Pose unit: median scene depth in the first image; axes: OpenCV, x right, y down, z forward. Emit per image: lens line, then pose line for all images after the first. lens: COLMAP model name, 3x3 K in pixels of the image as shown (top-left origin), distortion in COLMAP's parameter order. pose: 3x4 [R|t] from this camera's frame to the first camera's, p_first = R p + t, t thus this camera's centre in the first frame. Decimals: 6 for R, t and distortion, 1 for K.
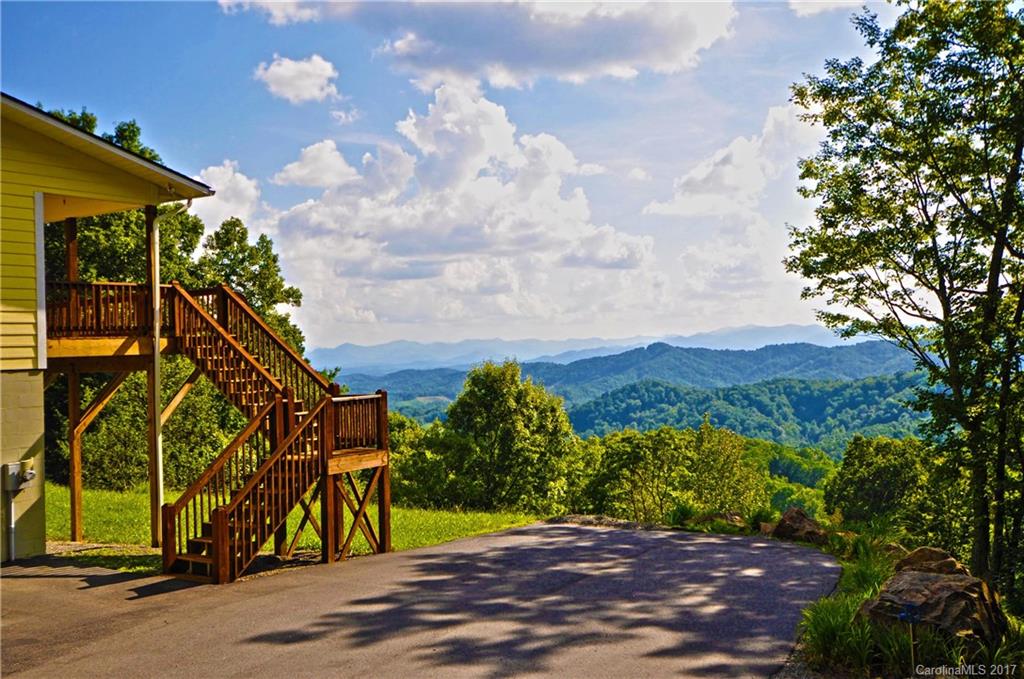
lens RADIAL K [[1018.3, 0, 512.6], [0, 1018.3, 313.7], [0, 0, 1]] dist [0.015199, 0.020751]
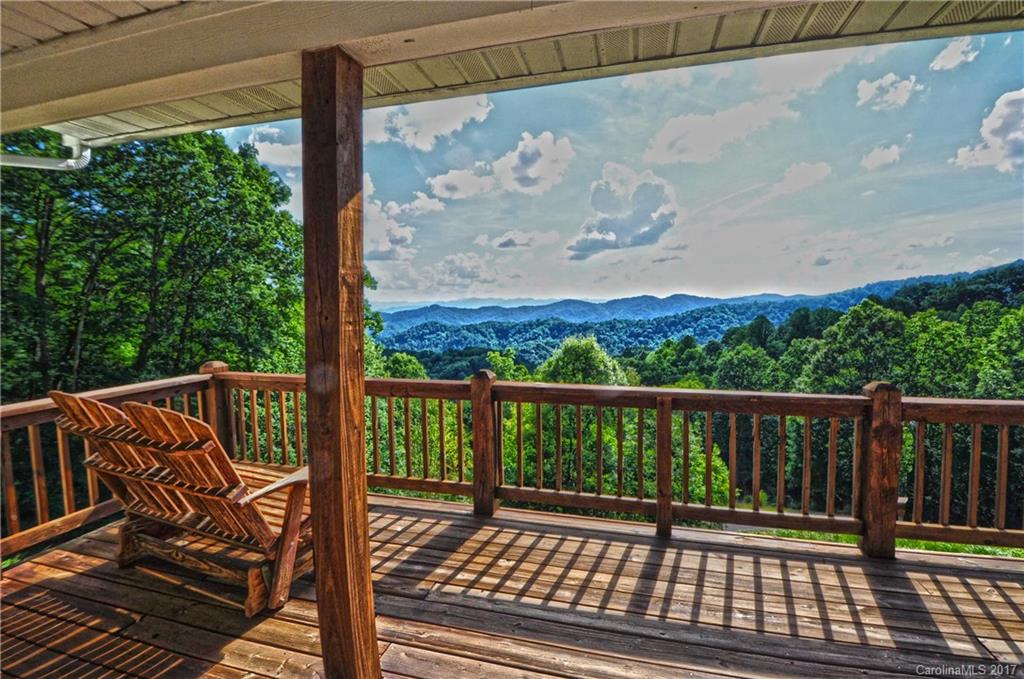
lens RADIAL K [[448.2, 0, 521.0], [0, 448.2, 334.6], [0, 0, 1]] dist [-0.000438, 0.000026]
pose [[0.944031, 0.000719, 0.329855, -0.539841], [-0.032192, 0.995425, 0.089962, -0.017897], [-0.328281, -0.095546, 0.939735, 0.744034]]
